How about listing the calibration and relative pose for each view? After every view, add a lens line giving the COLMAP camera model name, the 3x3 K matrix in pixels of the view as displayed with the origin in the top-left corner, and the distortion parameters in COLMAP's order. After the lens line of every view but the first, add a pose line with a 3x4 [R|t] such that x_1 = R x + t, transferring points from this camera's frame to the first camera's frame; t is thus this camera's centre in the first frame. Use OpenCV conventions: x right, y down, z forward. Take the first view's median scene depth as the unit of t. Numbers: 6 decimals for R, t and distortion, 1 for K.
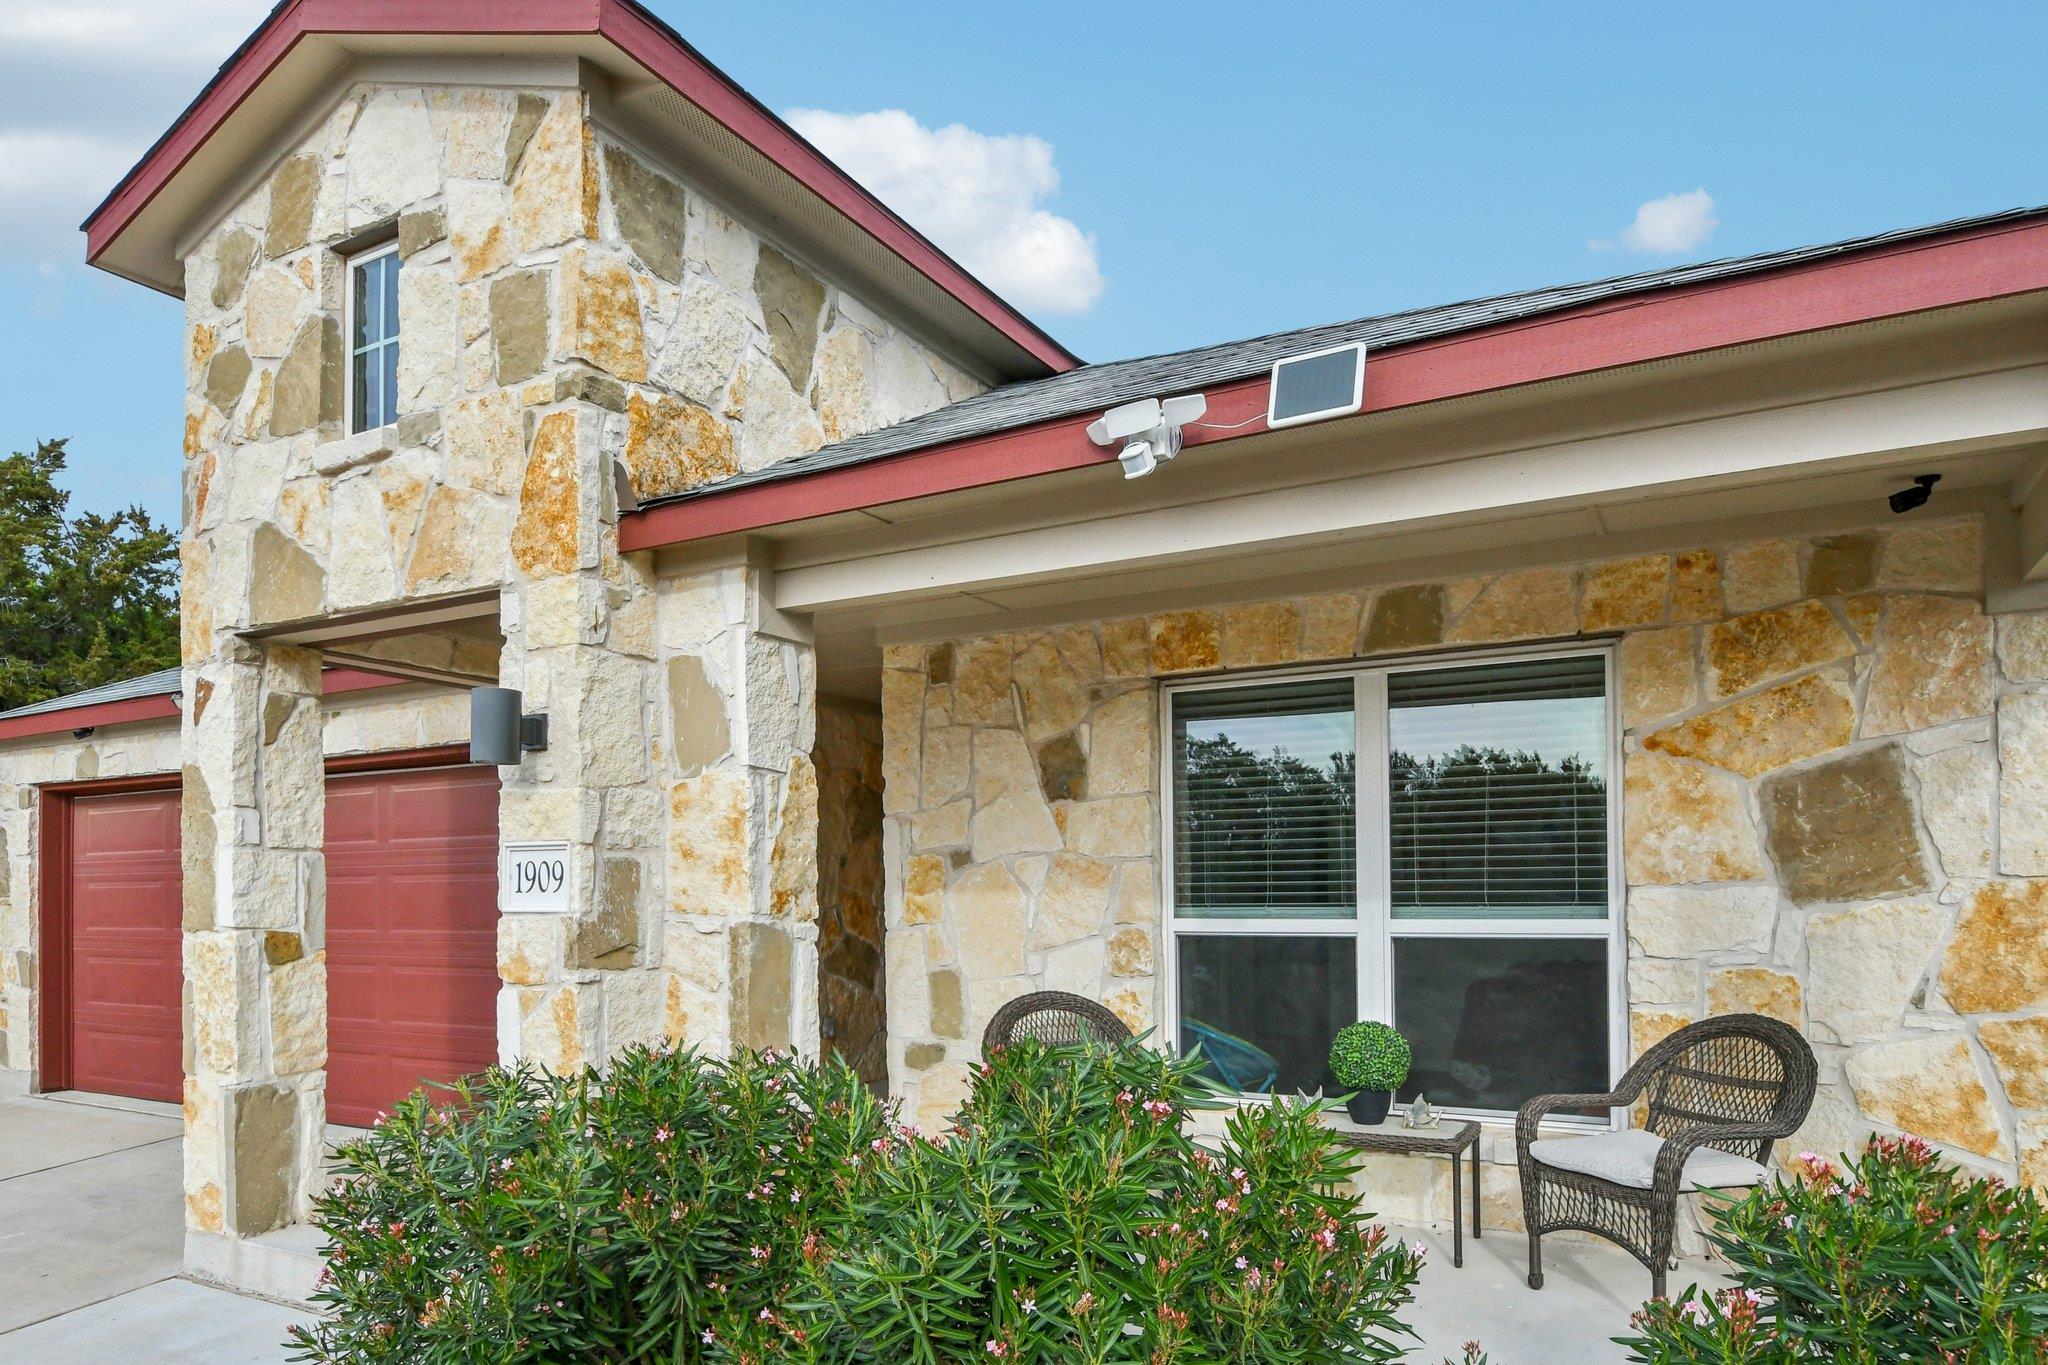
lens RADIAL K [[1320.1, 0, 1019.8], [0, 1320.1, 878.6], [0, 0, 1]] dist [0.000029, -0.001806]
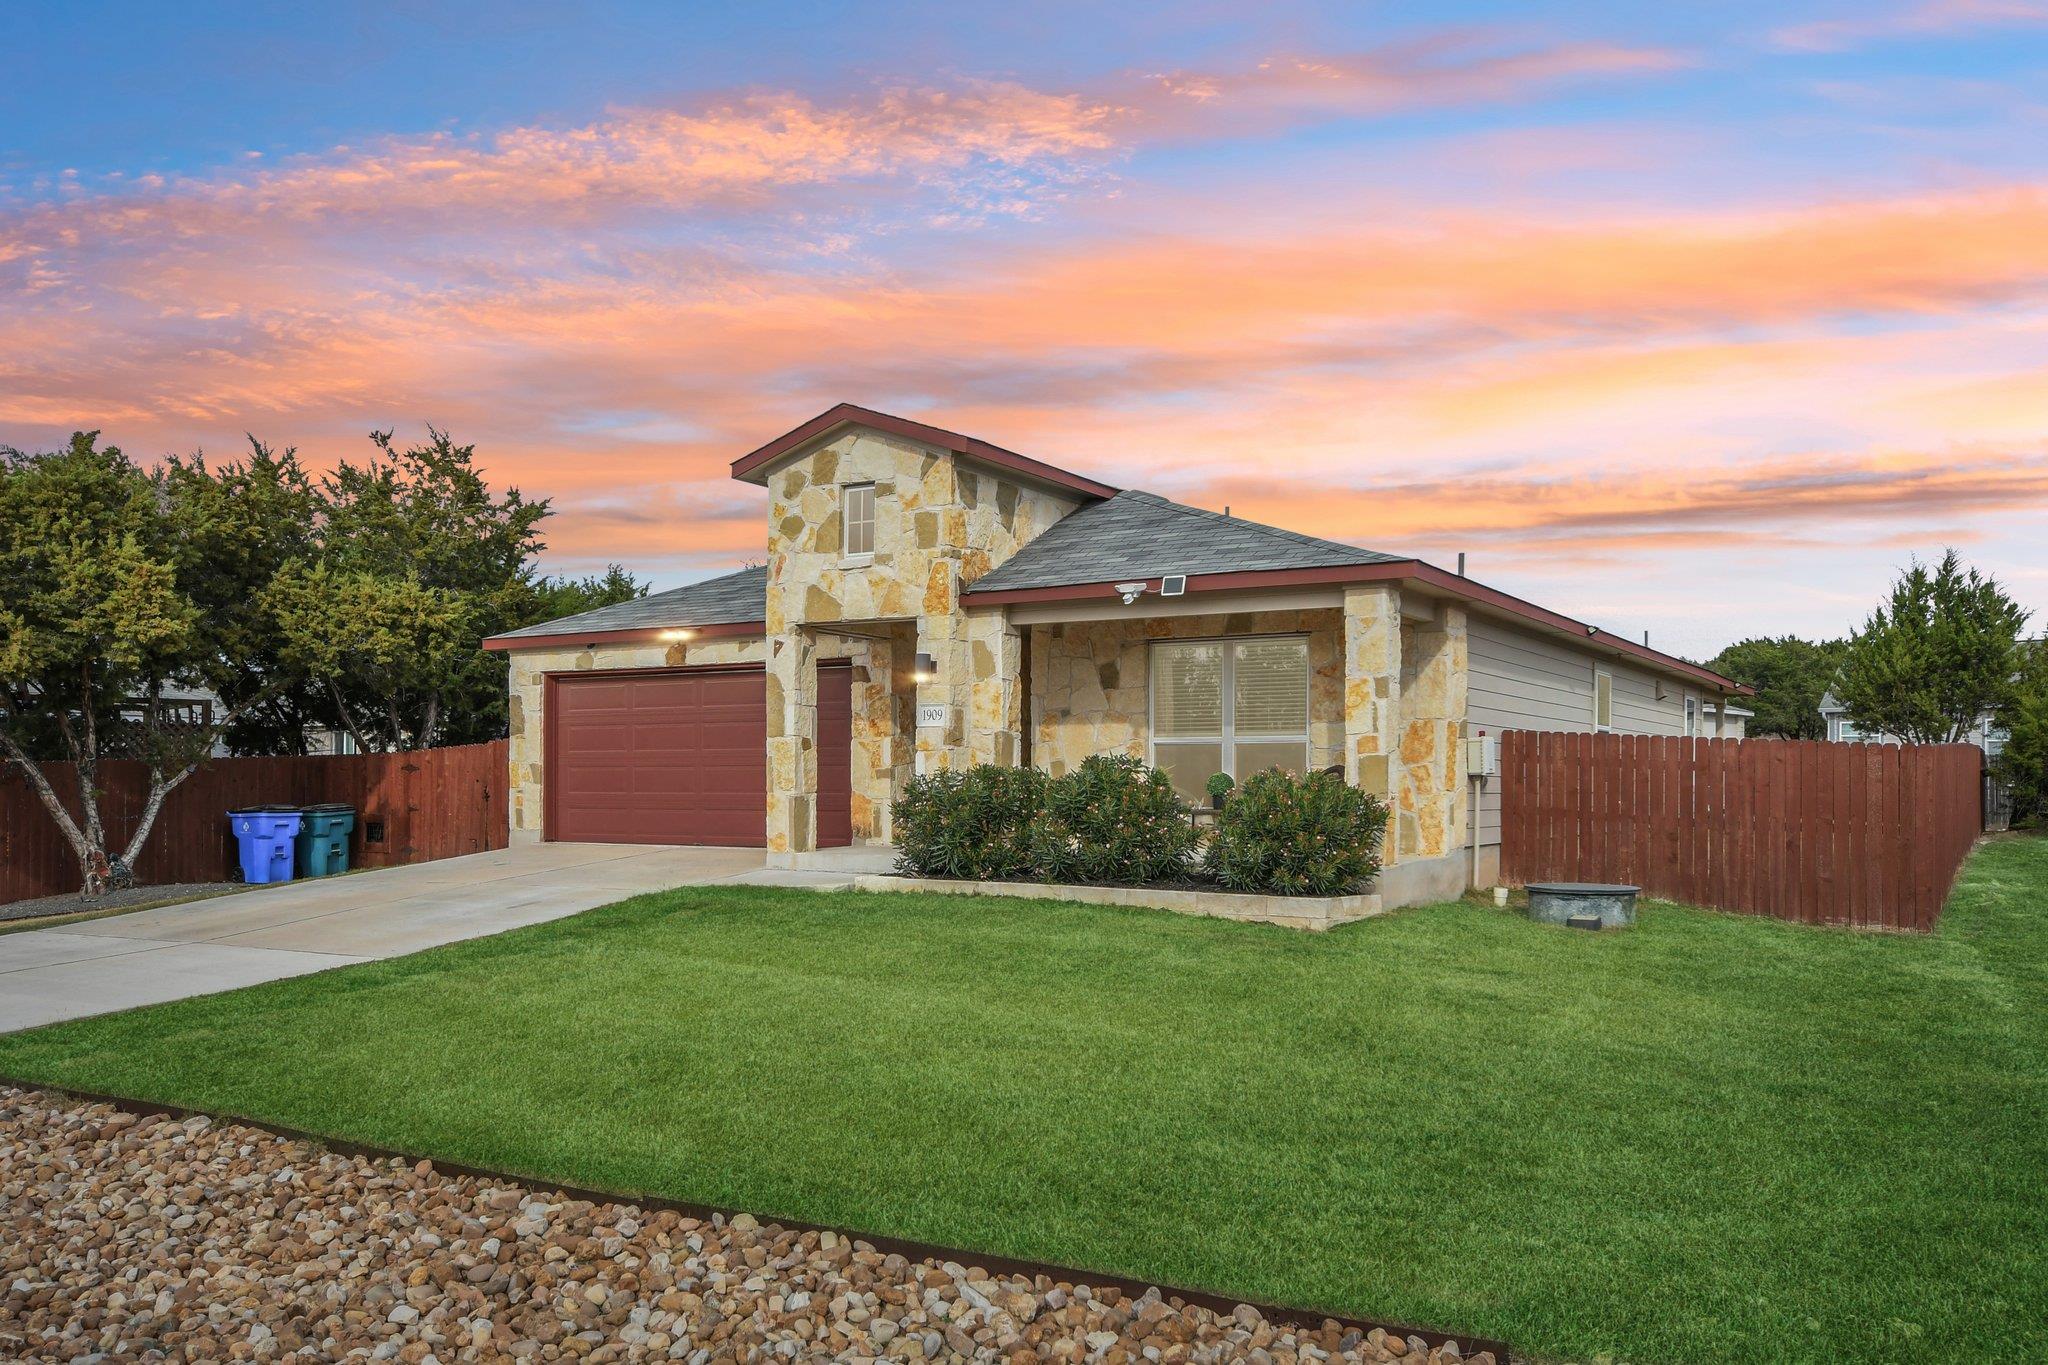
lens RADIAL K [[1692.3, 0, 1019.4], [0, 1692.3, 771.9], [0, 0, 1]] dist [0.005314, 0.001015]
pose [[0.999555, 0.009939, -0.028129, -0.051969], [-0.009842, 0.999945, 0.003586, 0.100971], [0.028163, -0.003308, 0.999598, -2.560152]]
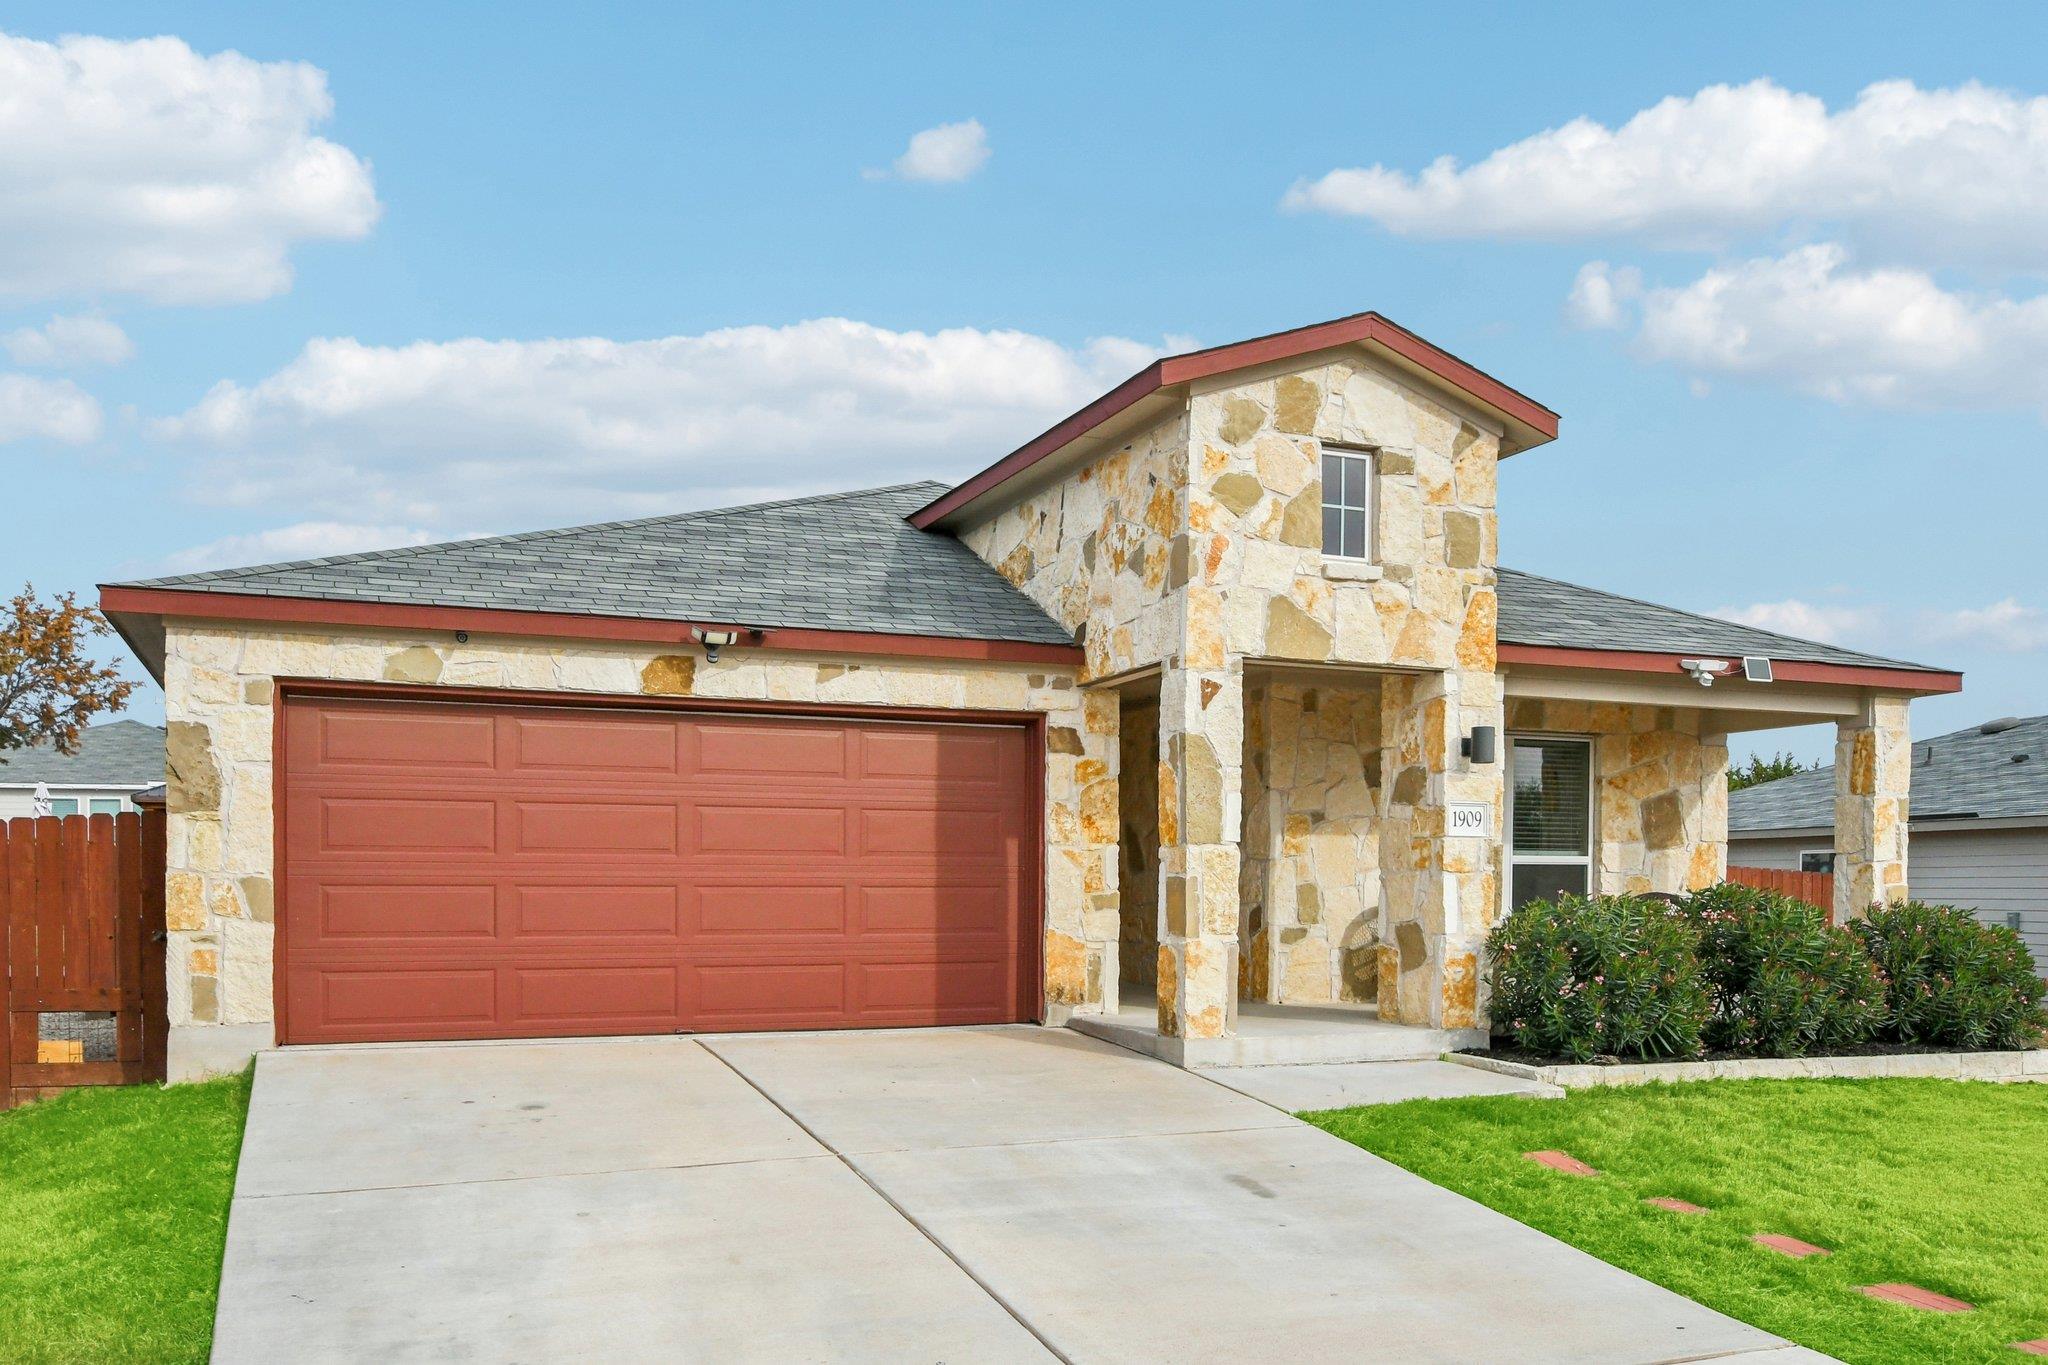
lens RADIAL K [[1709.5, 0, 1019.4], [0, 1709.5, 926.0], [0, 0, 1]] dist [0.005626, 0.002340]
pose [[0.616302, -0.006861, 0.787480, -2.565636], [-0.017496, 0.999596, 0.022402, 0.104298], [-0.787315, -0.027585, 0.615933, -0.067834]]
